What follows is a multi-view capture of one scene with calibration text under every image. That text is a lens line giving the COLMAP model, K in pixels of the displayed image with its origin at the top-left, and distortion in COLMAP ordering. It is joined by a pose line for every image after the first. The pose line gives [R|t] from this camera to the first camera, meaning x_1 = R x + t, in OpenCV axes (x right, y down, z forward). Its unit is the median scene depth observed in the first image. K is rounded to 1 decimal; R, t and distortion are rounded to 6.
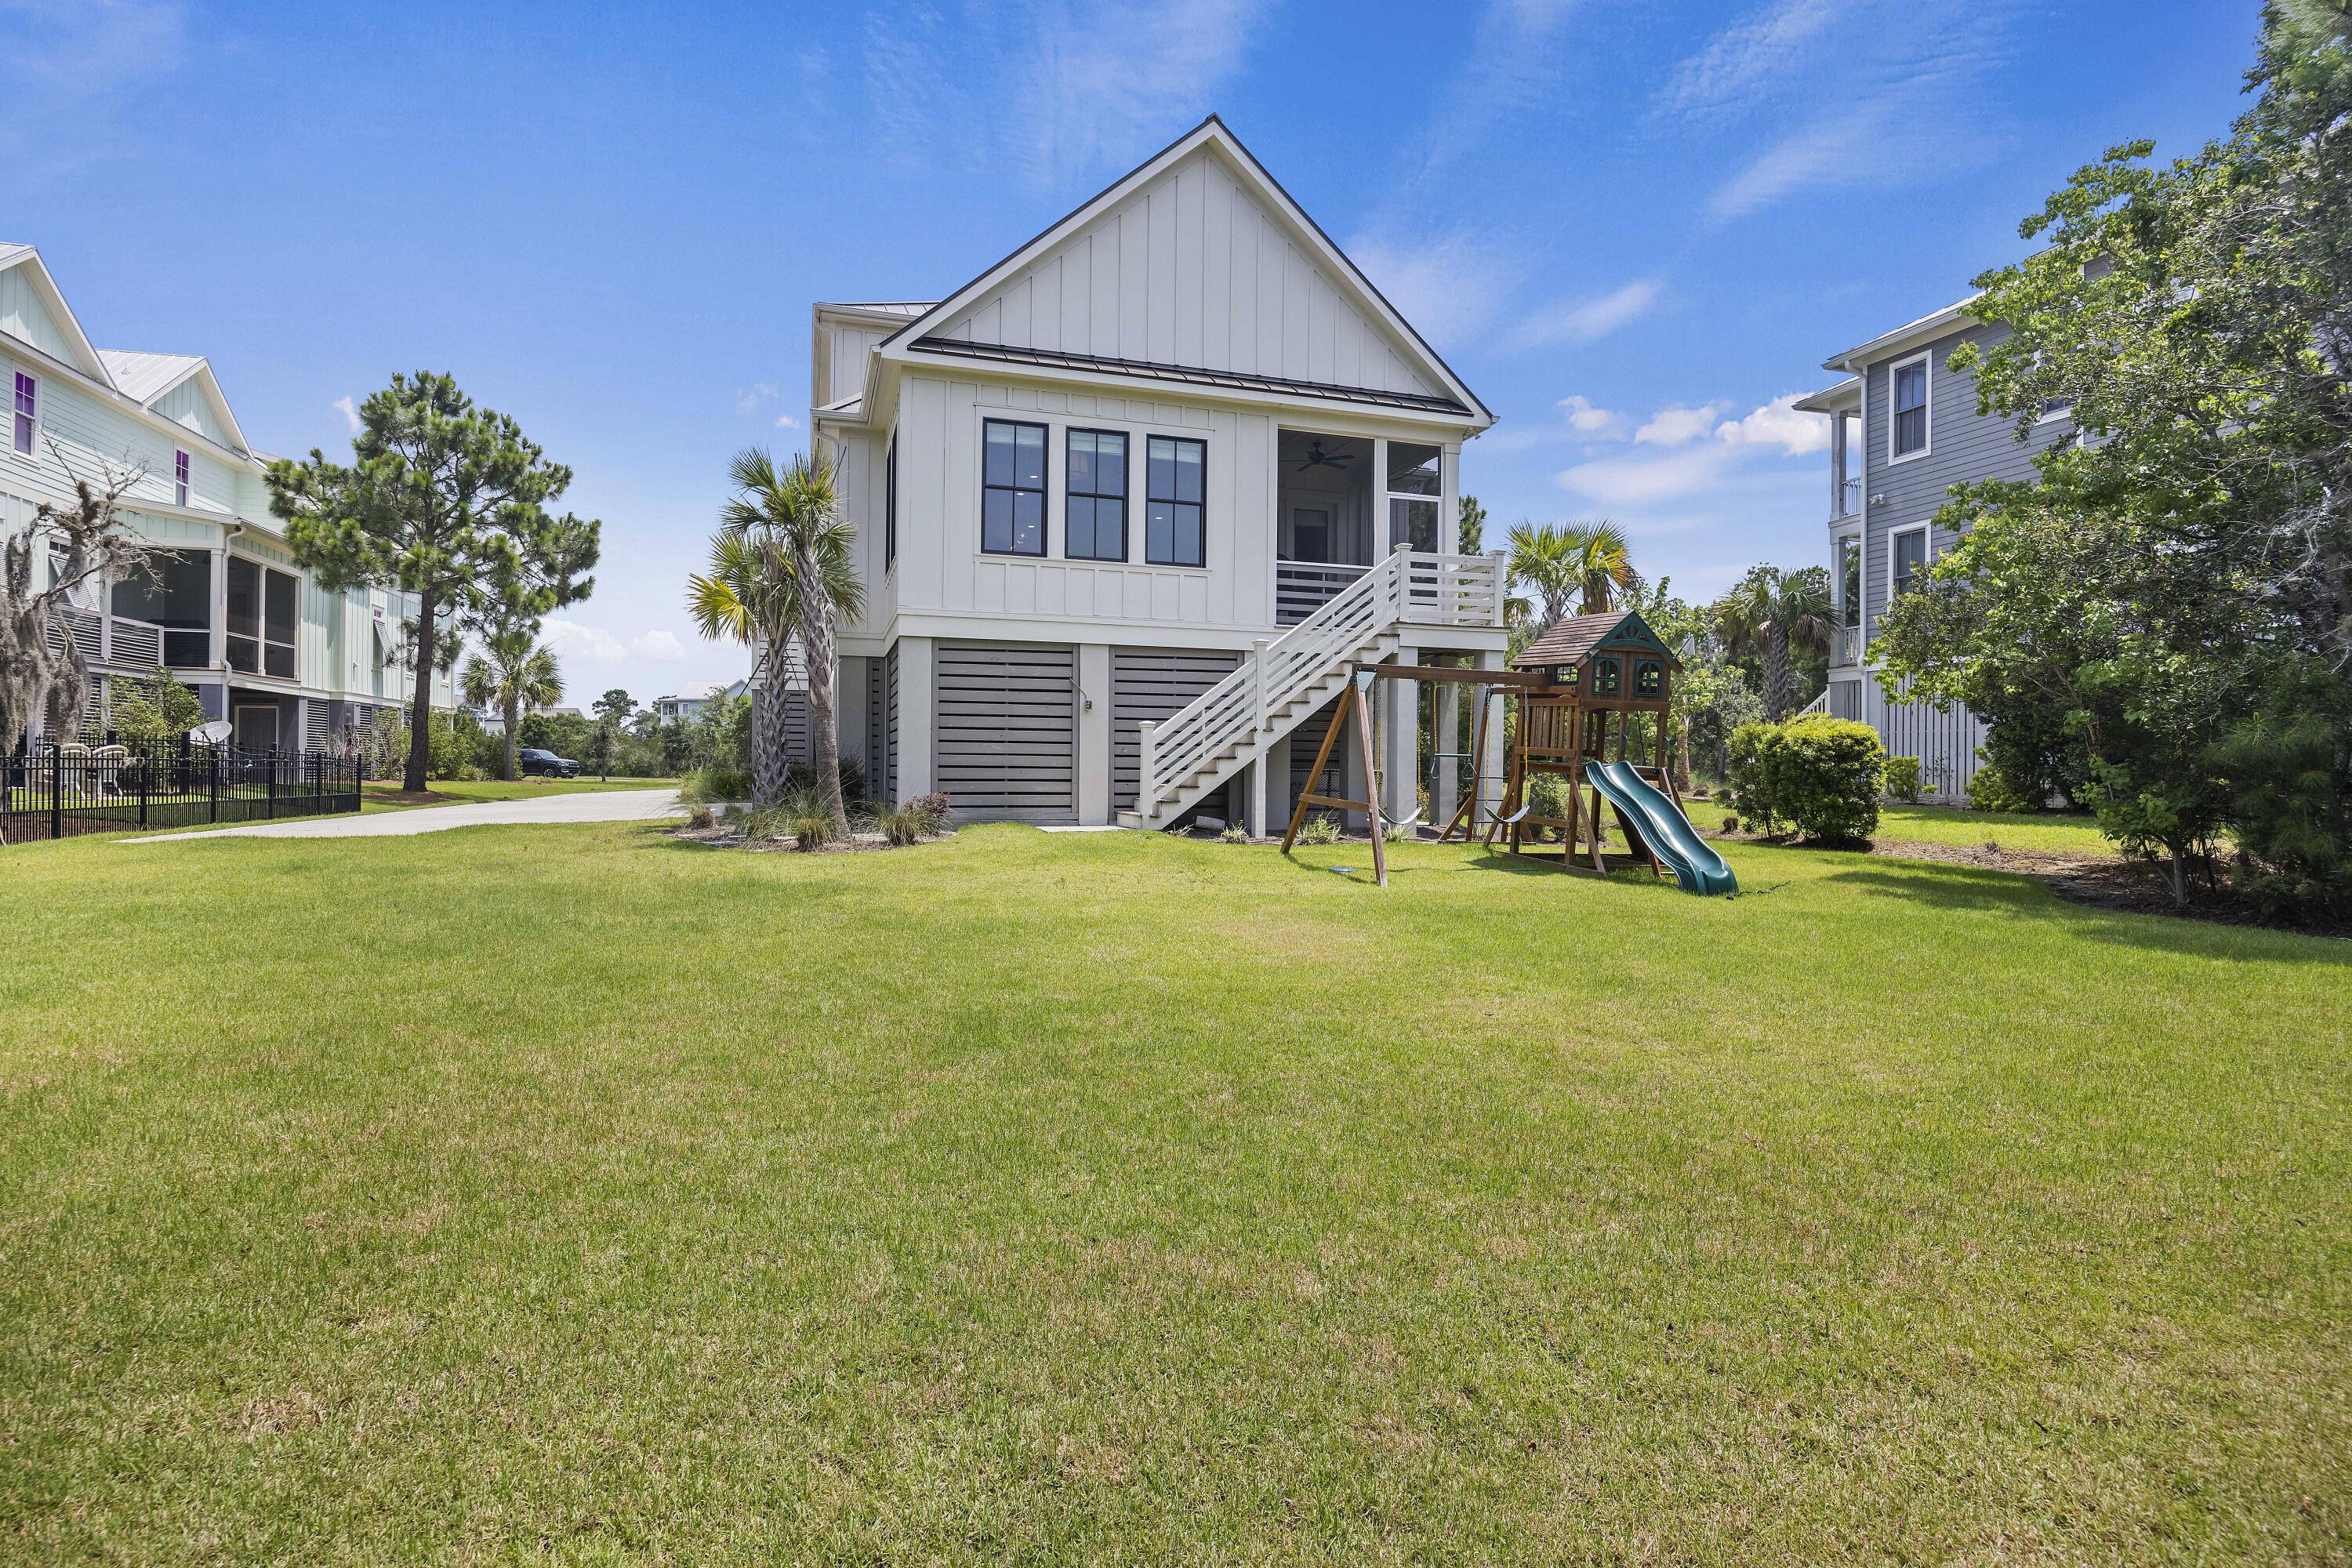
lens RADIAL K [[1160.2, 0, 1176.0], [0, 1160.2, 784.0], [0, 0, 1]] dist [0.004037, 0.000460]
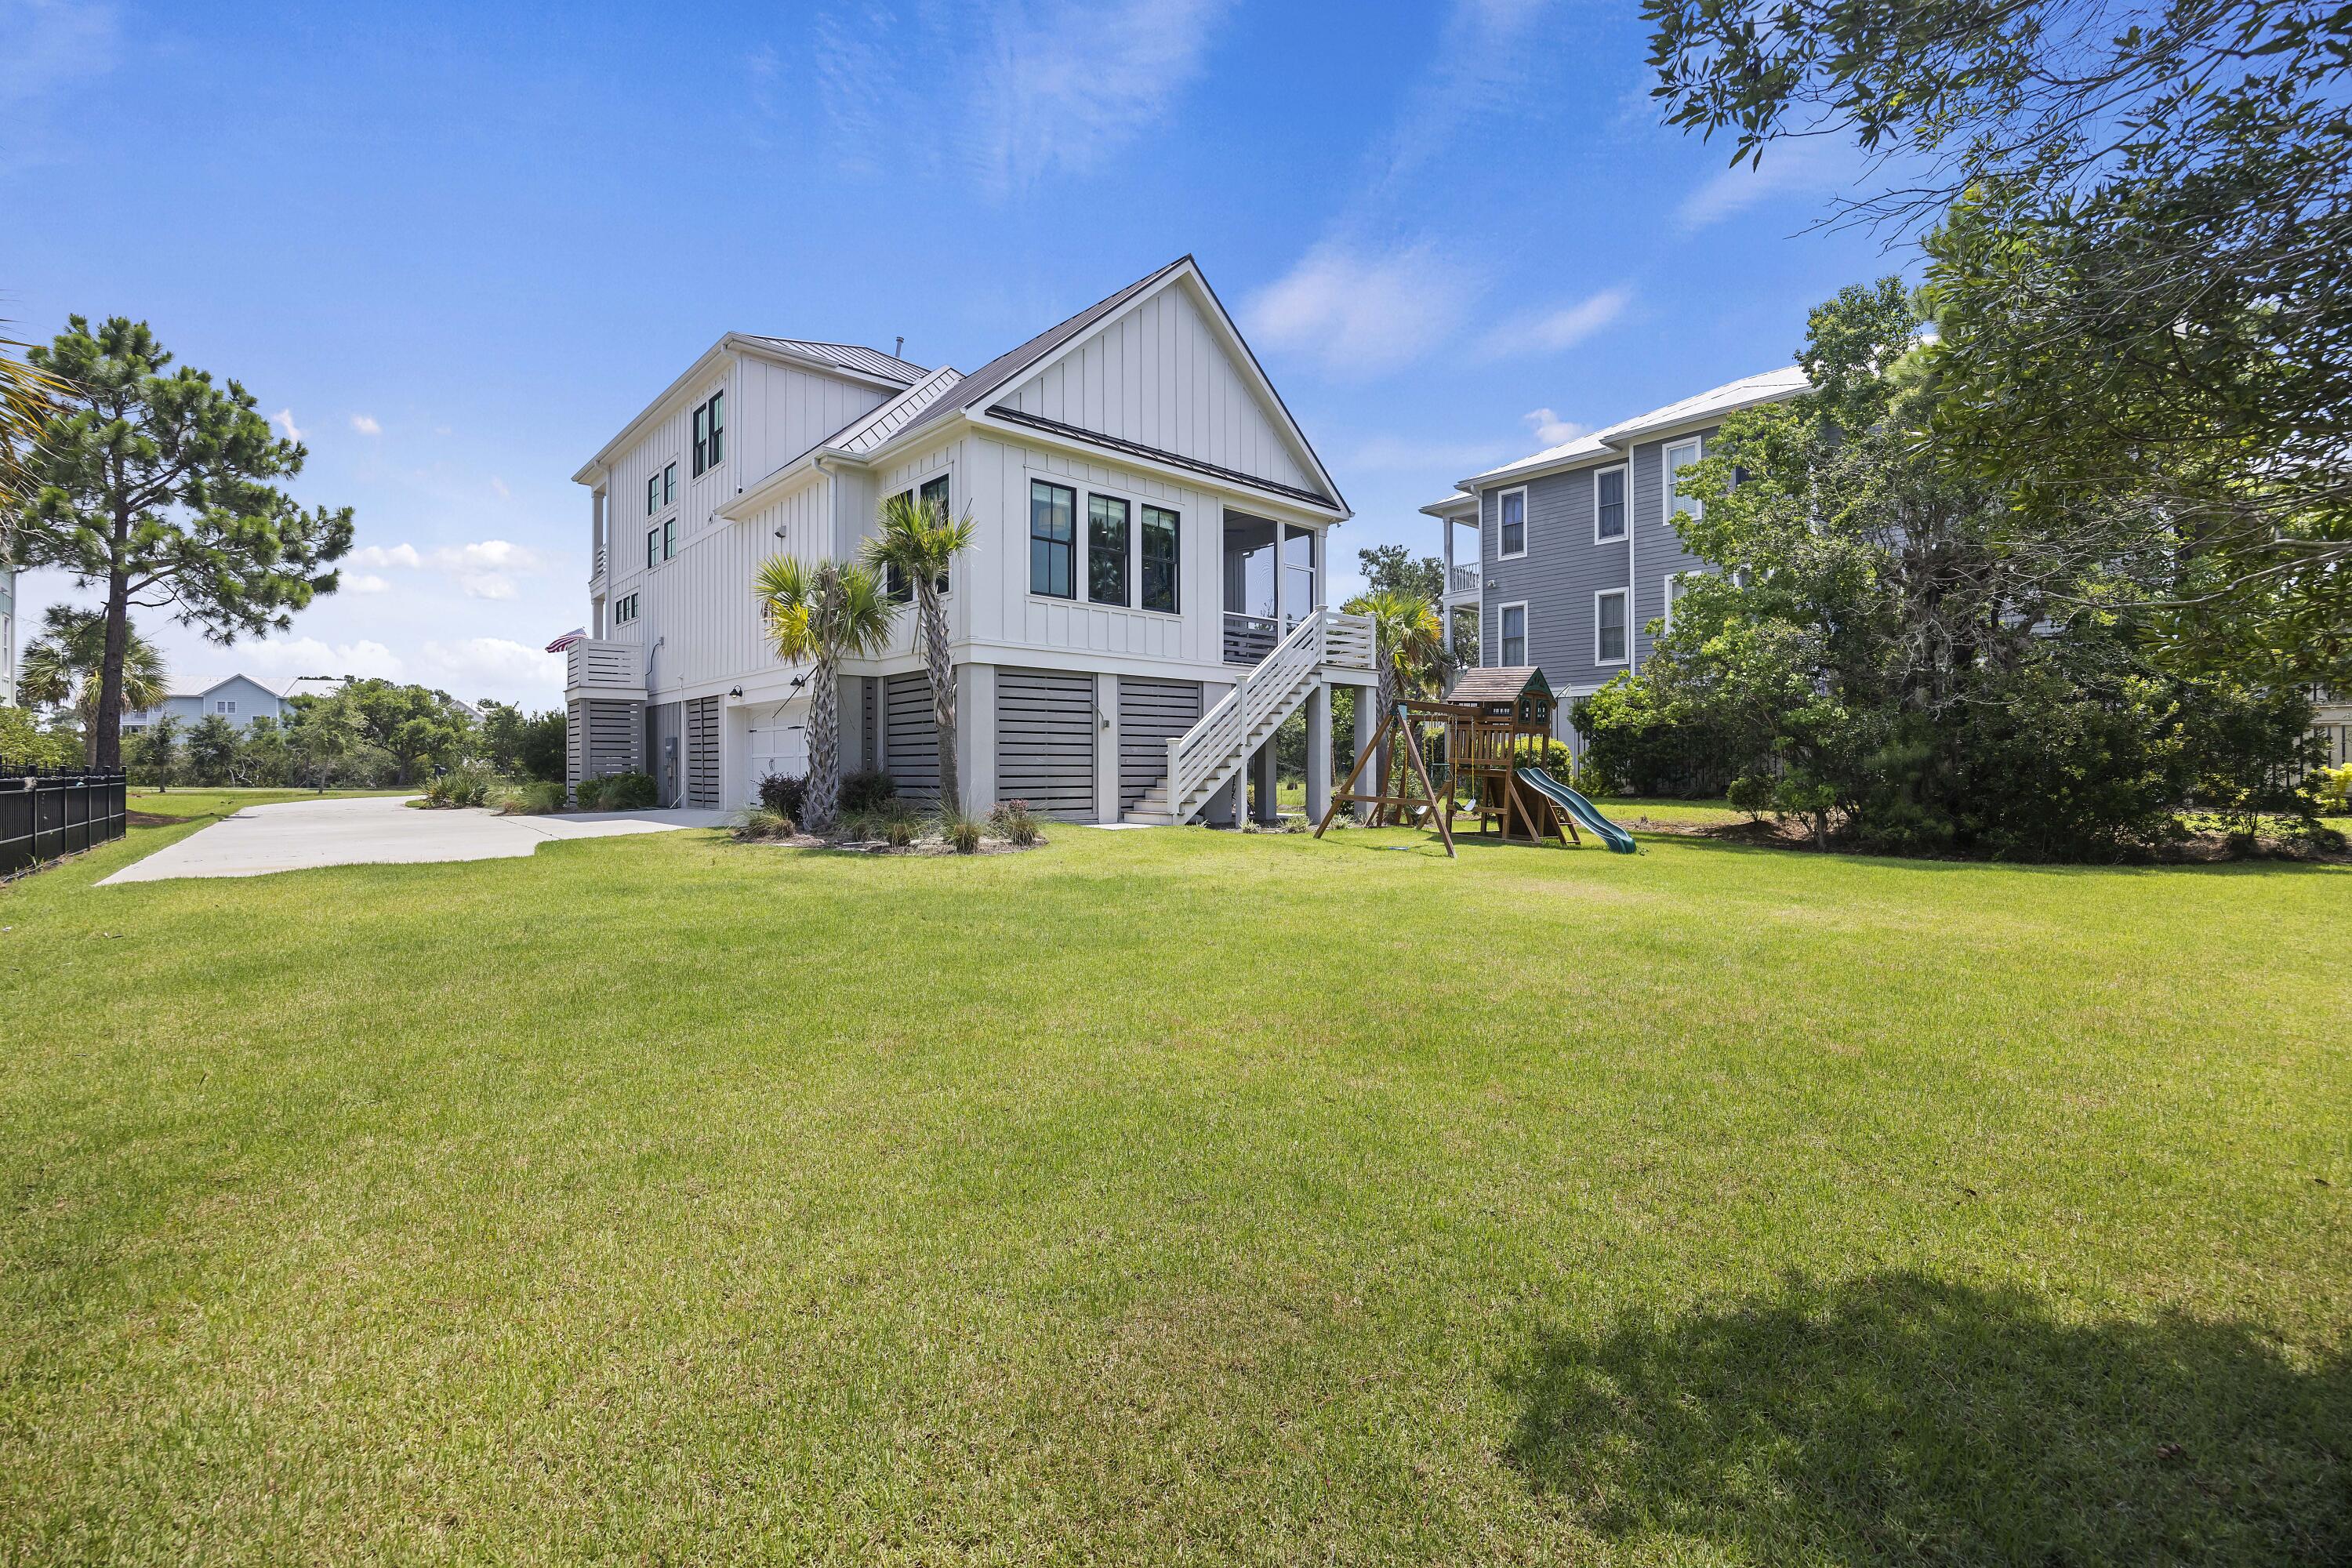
lens RADIAL K [[1029.4, 0, 1176.0], [0, 1029.4, 784.0], [0, 0, 1]] dist [-0.000883, -0.000181]
pose [[0.908876, -0.014696, 0.416808, -0.455967], [0.013801, 0.999891, 0.005161, -0.009762], [-0.416839, 0.001061, 0.908980, -0.005717]]
